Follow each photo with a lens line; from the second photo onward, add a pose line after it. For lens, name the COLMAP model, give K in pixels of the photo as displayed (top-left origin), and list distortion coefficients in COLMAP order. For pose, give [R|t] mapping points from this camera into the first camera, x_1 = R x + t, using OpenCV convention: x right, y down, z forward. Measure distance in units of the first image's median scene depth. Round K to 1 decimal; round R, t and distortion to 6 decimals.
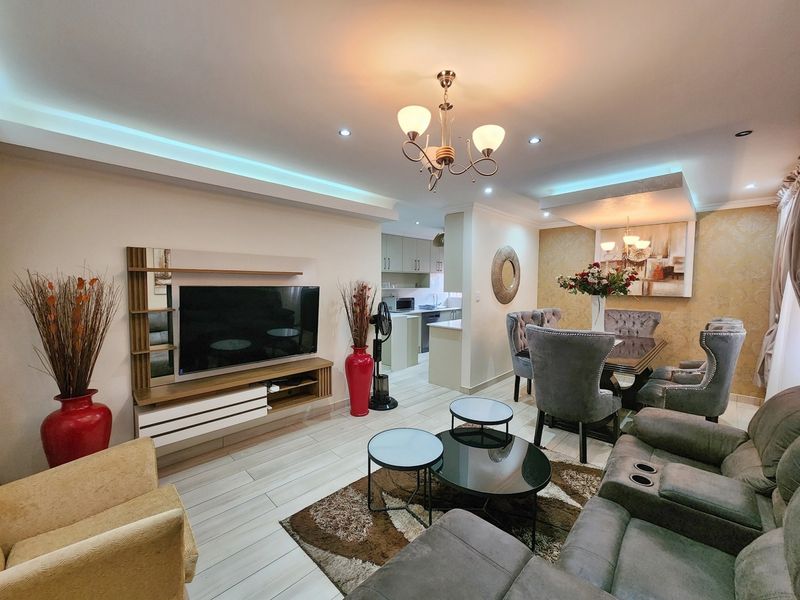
lens RADIAL K [[329.7, 0, 398.9], [0, 329.7, 300.0], [0, 0, 1]] dist [0.001809, 0.000176]
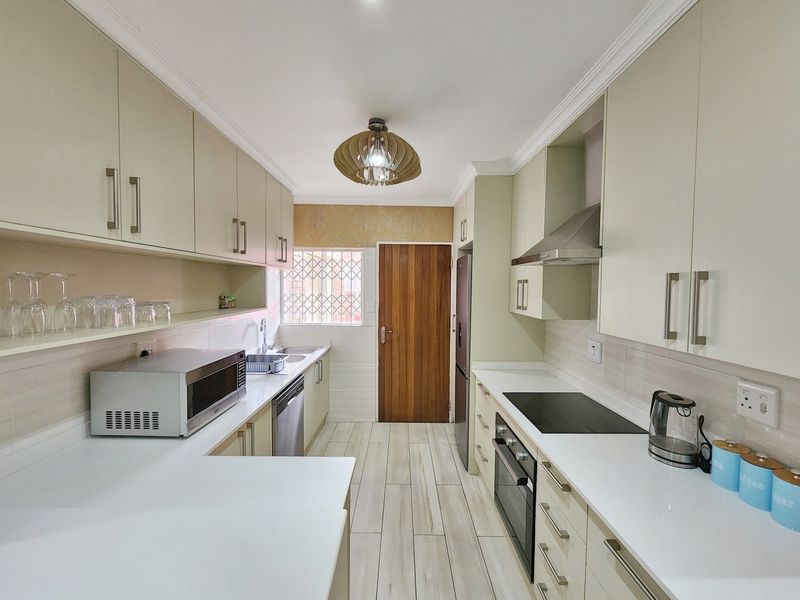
lens RADIAL K [[329.7, 0, 398.9], [0, 329.7, 300.0], [0, 0, 1]] dist [0.001809, 0.000176]
pose [[0.709197, -0.027259, 0.704483, -0.056797], [0.034896, 0.999385, 0.003541, -0.046772], [-0.704146, 0.022072, 0.709712, 0.720334]]
